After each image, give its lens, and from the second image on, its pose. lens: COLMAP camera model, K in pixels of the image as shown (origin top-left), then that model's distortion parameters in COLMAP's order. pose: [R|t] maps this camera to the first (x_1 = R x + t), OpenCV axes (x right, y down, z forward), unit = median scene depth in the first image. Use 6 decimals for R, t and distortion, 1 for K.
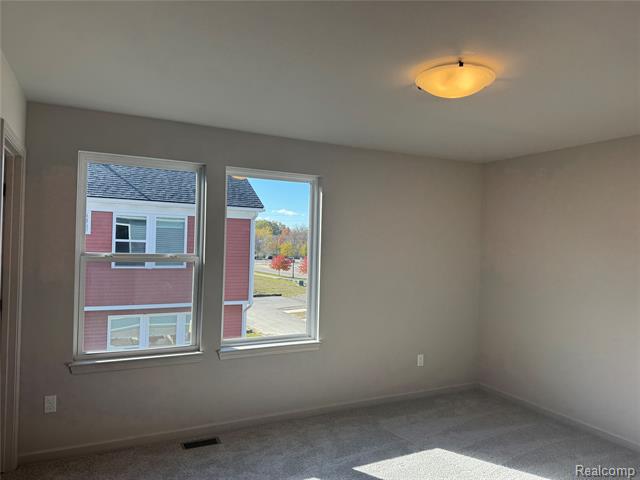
lens RADIAL K [[457.0, 0, 318.7], [0, 457.0, 239.0], [0, 0, 1]] dist [0.026071, -0.023488]
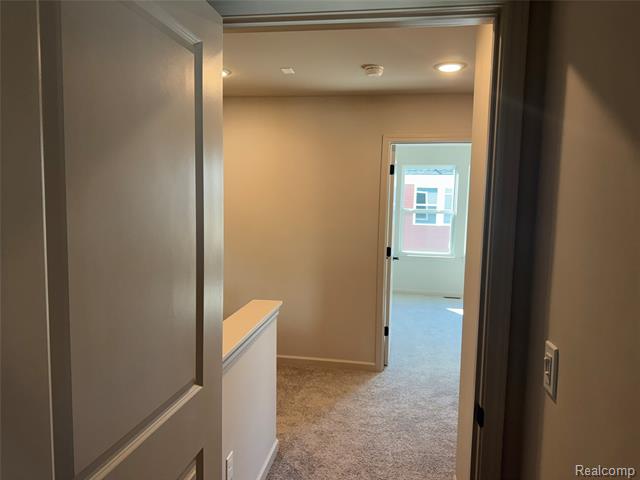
lens RADIAL K [[457.0, 0, 319.7], [0, 457.0, 239.5], [0, 0, 1]] dist [0.026071, -0.023488]
pose [[0.813008, 0.047906, -0.580278, 0.464957], [-0.002331, 0.996869, 0.079033, -0.001279], [0.582247, -0.062901, 0.810575, -1.079271]]
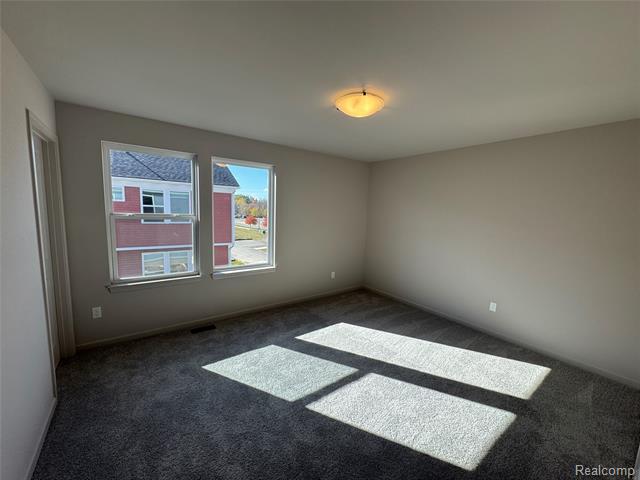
lens RADIAL K [[258.0, 0, 319.9], [0, 258.0, 240.4], [0, 0, 1]] dist [-0.000714, 0.000540]
pose [[0.984712, -0.012388, 0.173749, -0.000224], [-0.010259, 0.991612, 0.128841, 0.003385], [-0.173888, -0.128654, 0.976325, 0.059325]]
